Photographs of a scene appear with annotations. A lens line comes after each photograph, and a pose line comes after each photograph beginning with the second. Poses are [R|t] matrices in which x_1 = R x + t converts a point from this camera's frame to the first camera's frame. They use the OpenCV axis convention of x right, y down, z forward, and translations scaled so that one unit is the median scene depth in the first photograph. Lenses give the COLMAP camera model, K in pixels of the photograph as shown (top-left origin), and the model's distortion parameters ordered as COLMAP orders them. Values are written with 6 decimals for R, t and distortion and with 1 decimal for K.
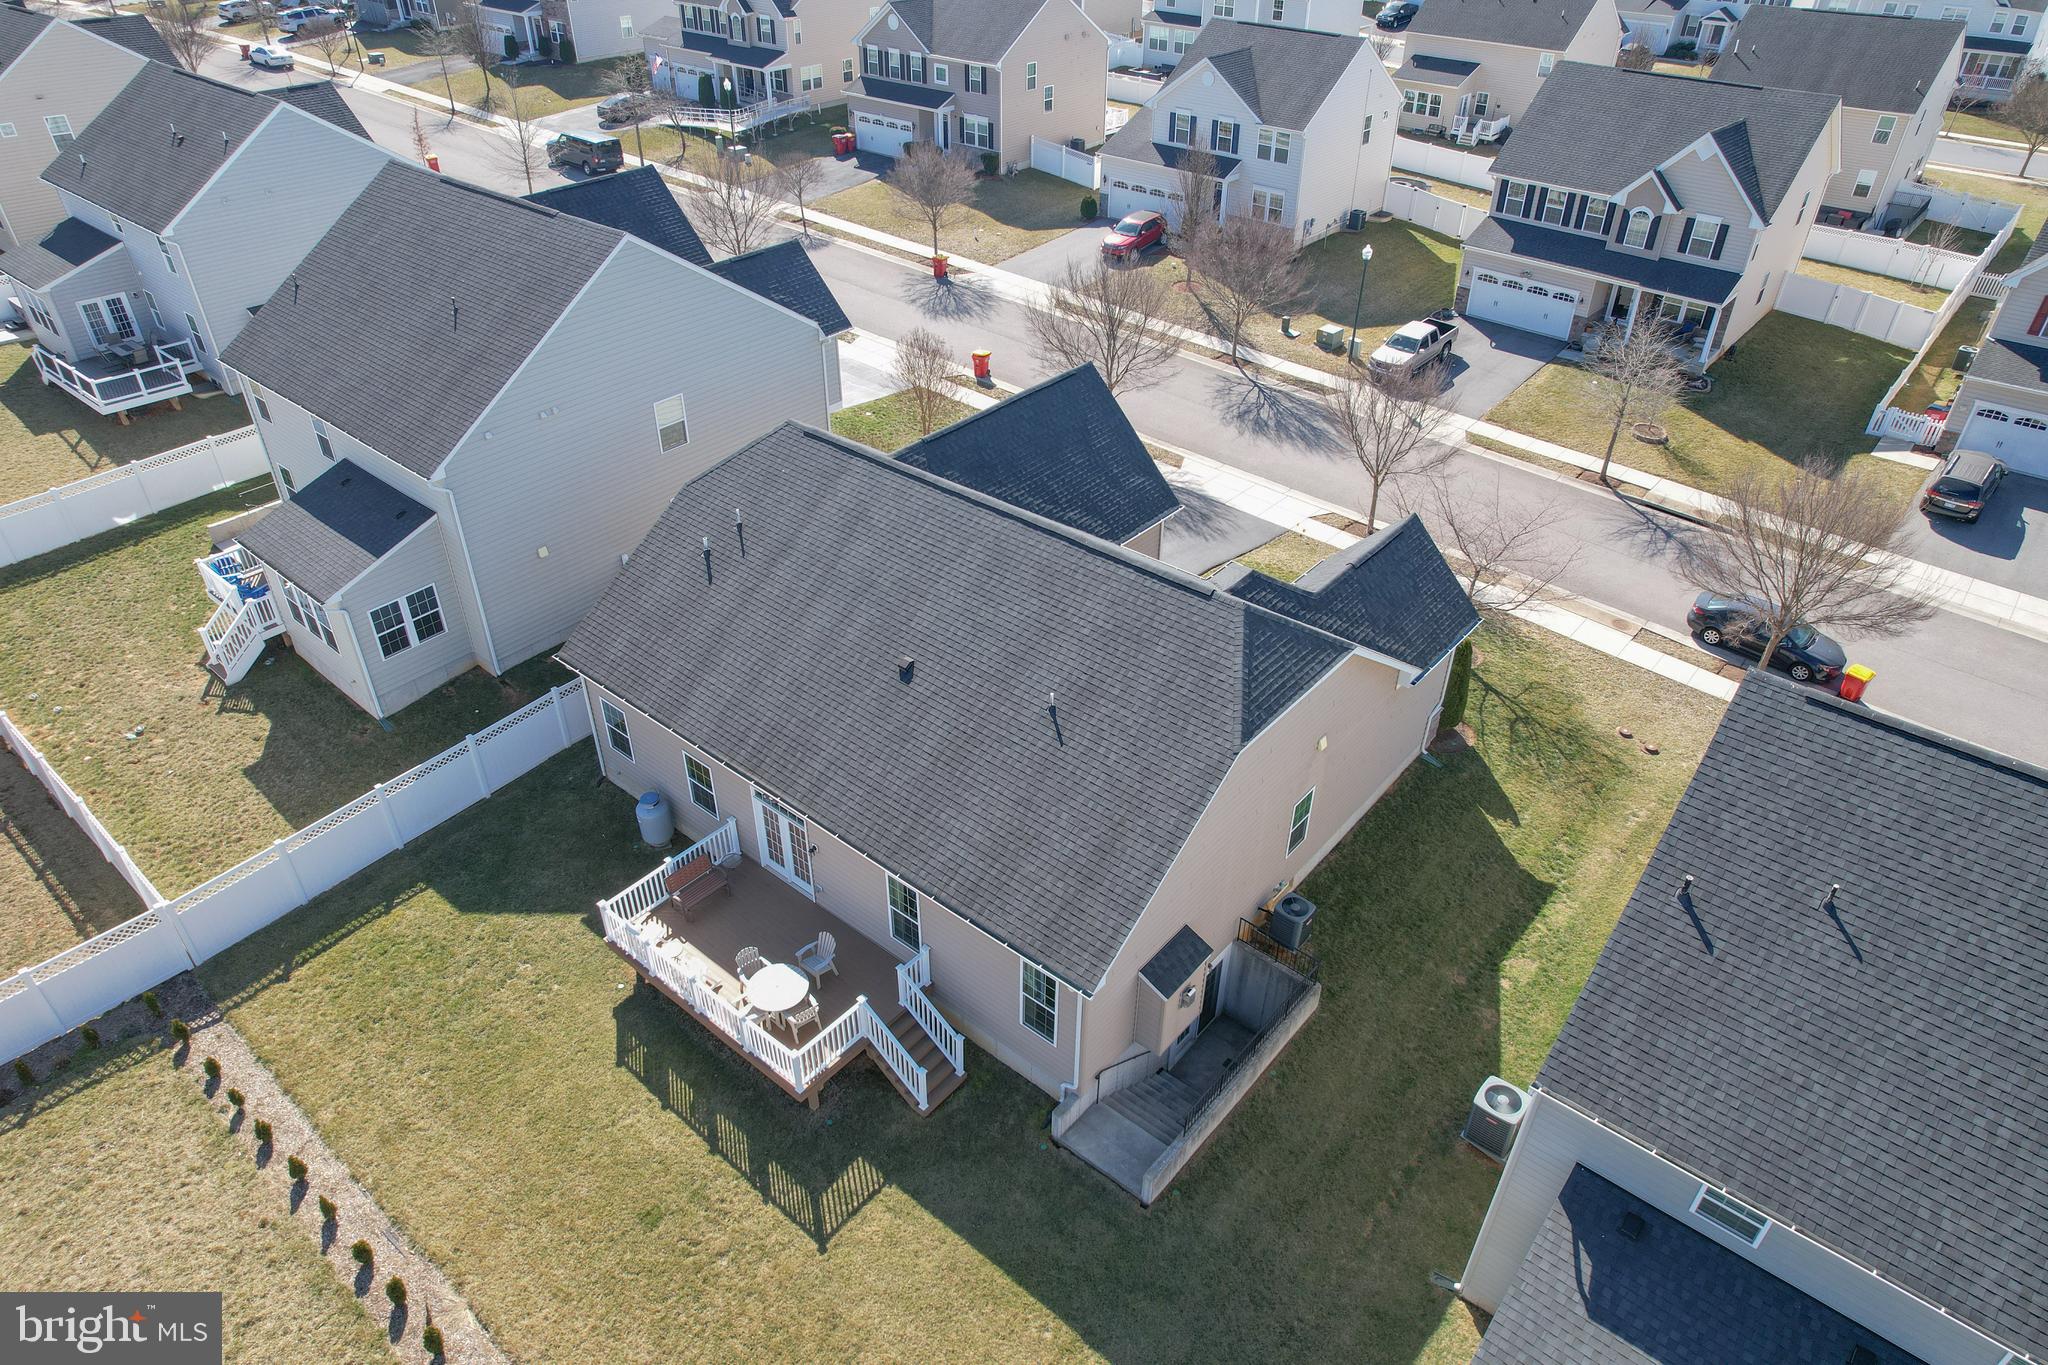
lens RADIAL K [[1301.7, 0, 1028.8], [0, 1301.7, 680.9], [0, 0, 1]] dist [-0.069744, 0.060832]
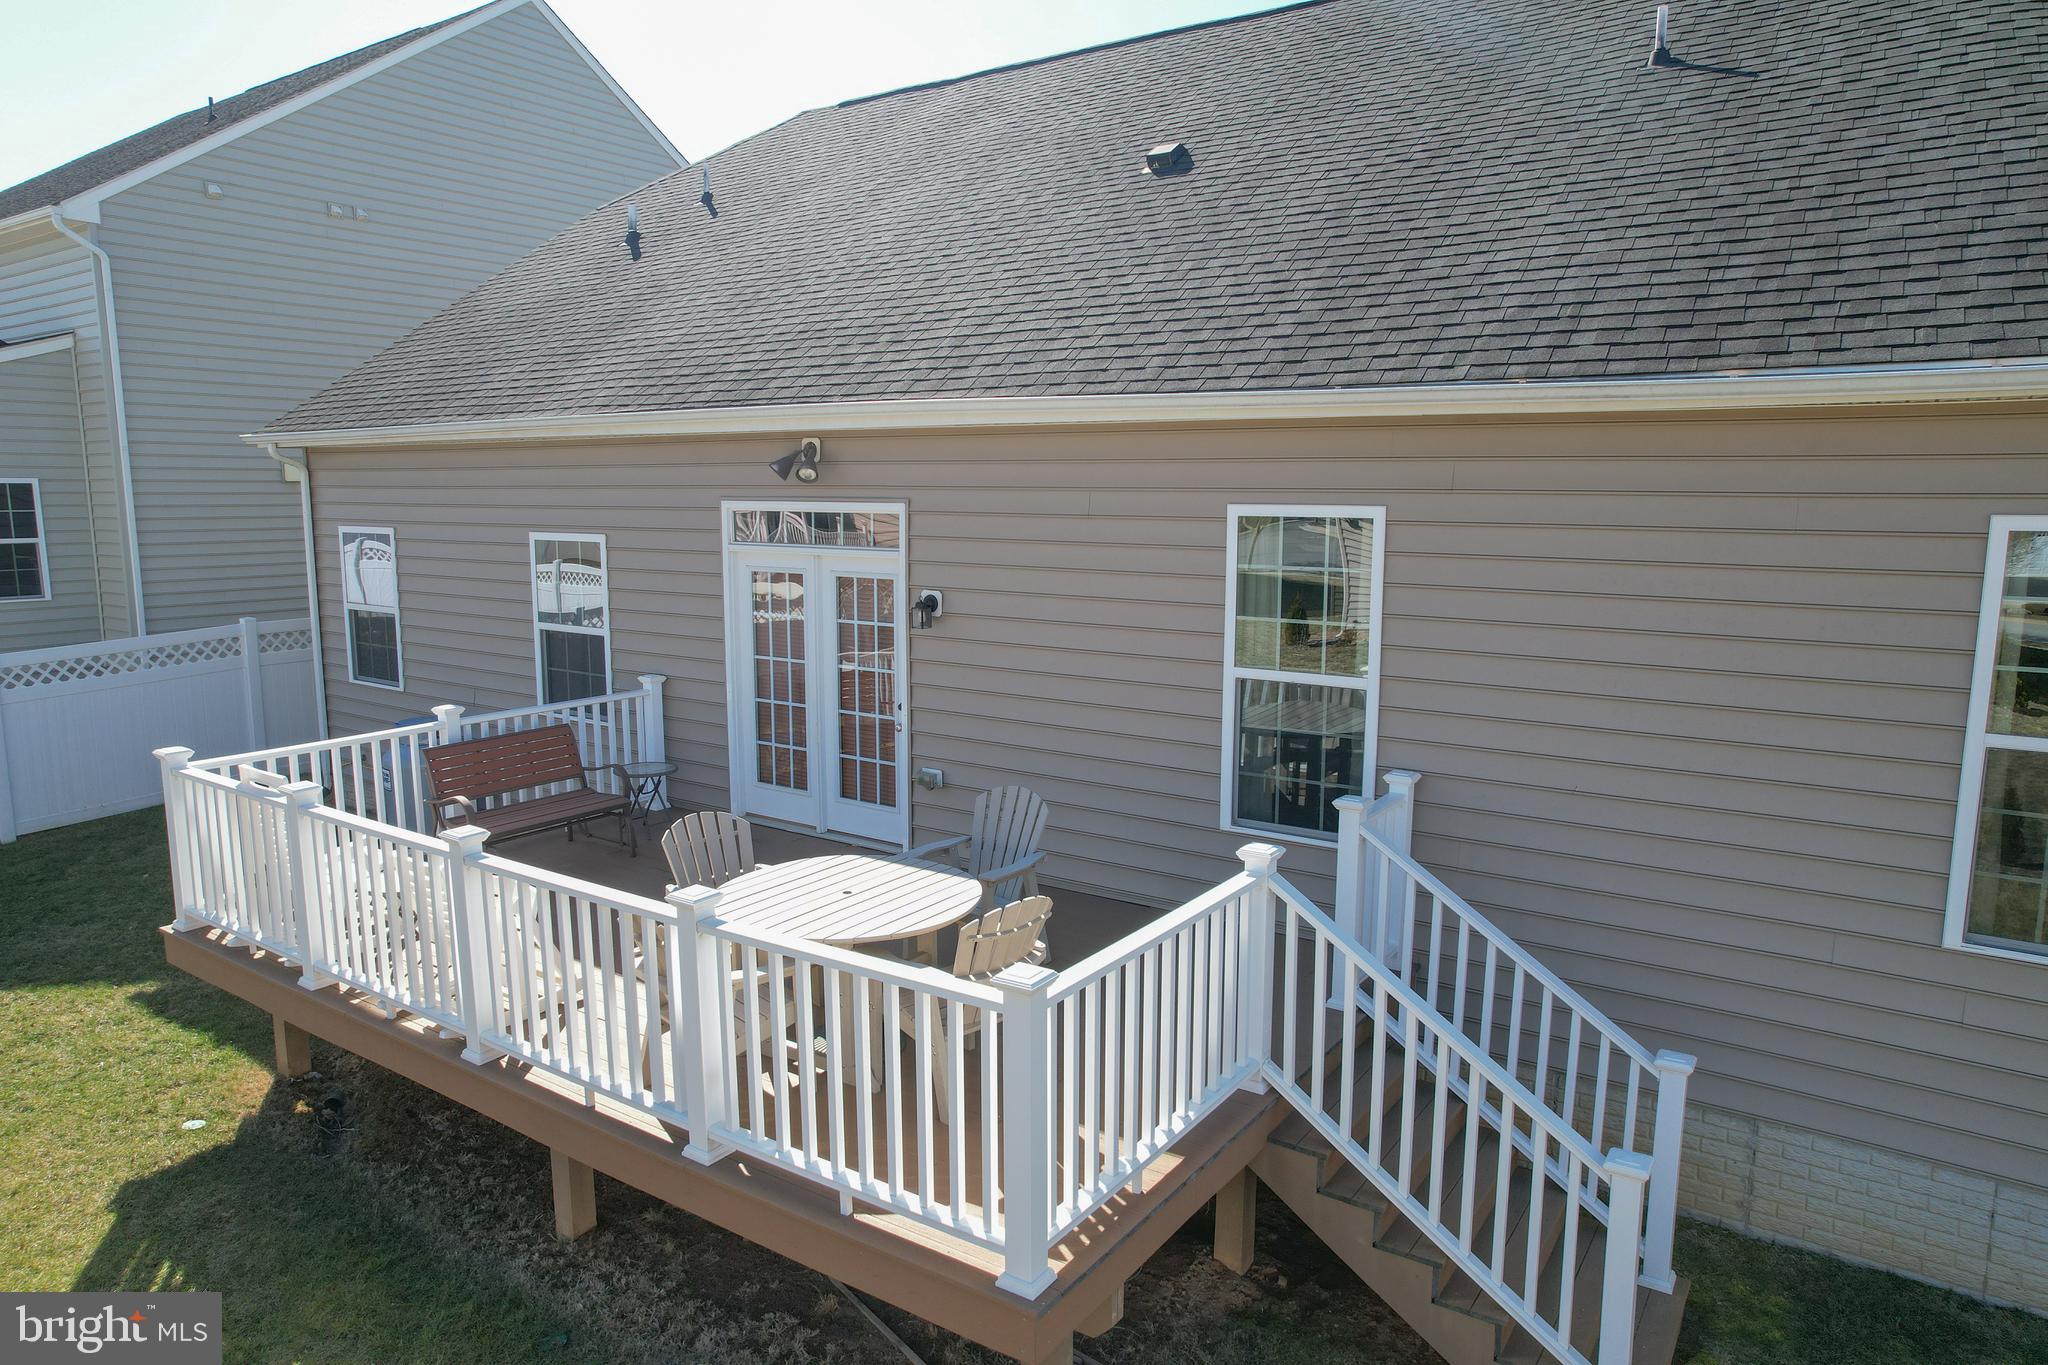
lens RADIAL K [[1309.2, 0, 1025.1], [0, 1309.2, 681.6], [0, 0, 1]] dist [-0.076285, 0.072377]
pose [[0.995976, -0.022719, 0.086698, -0.124767], [0.059284, 0.892479, -0.447177, 0.211681], [-0.067216, 0.450517, 0.890234, 0.533012]]
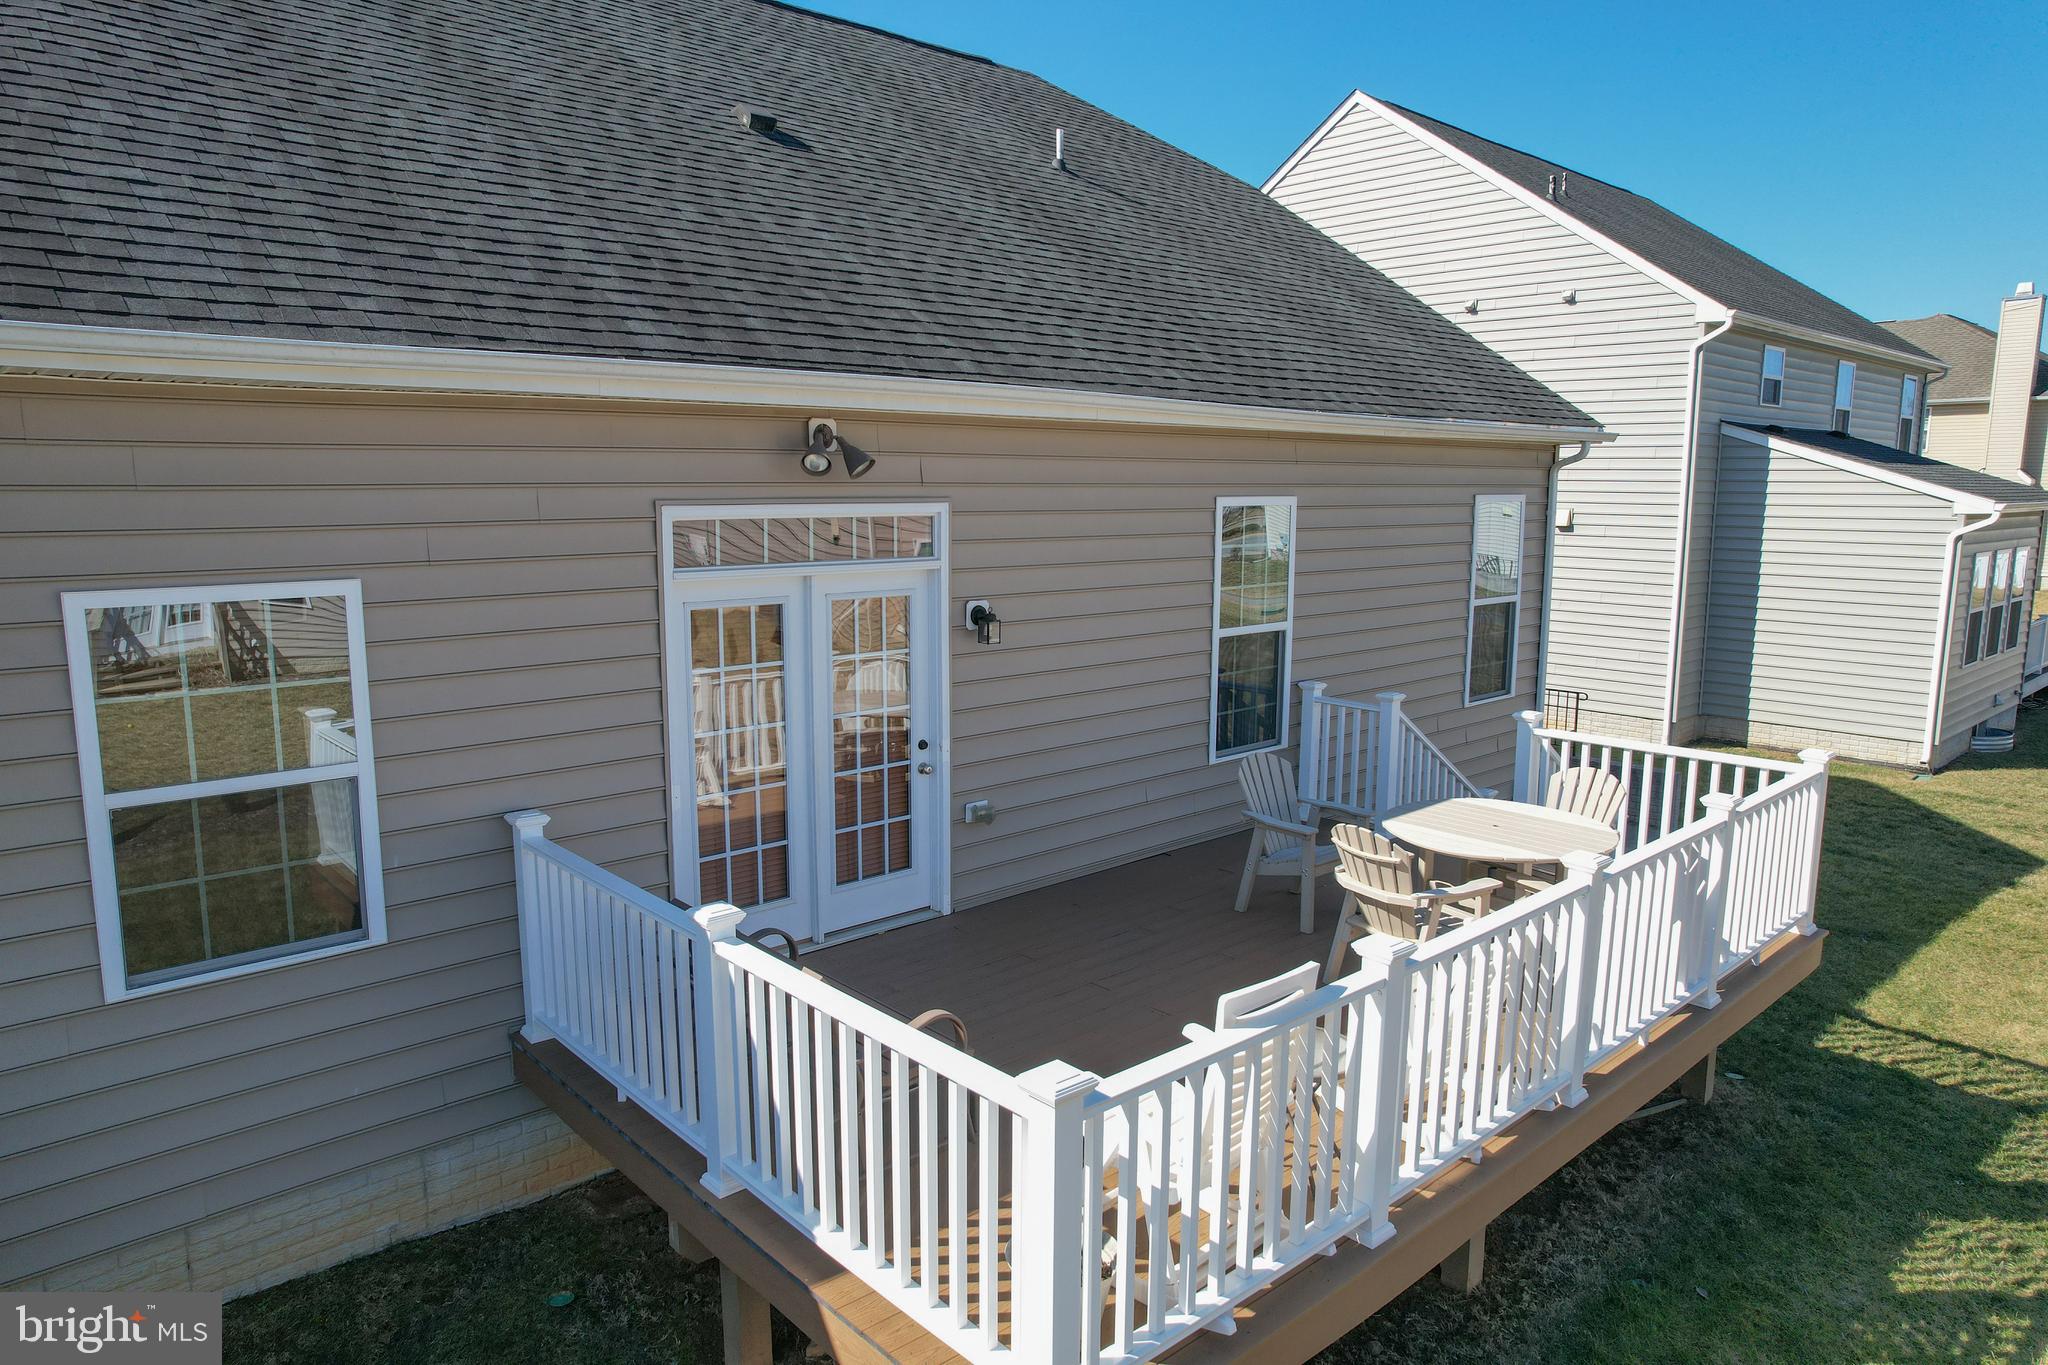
lens RADIAL K [[1309.2, 0, 1025.1], [0, 1309.2, 681.6], [0, 0, 1]] dist [-0.076285, 0.072377]
pose [[0.139377, -0.162450, 0.976823, -0.322012], [0.572114, 0.818364, 0.054466, 0.096487], [-0.808245, 0.551263, 0.207001, 0.691272]]
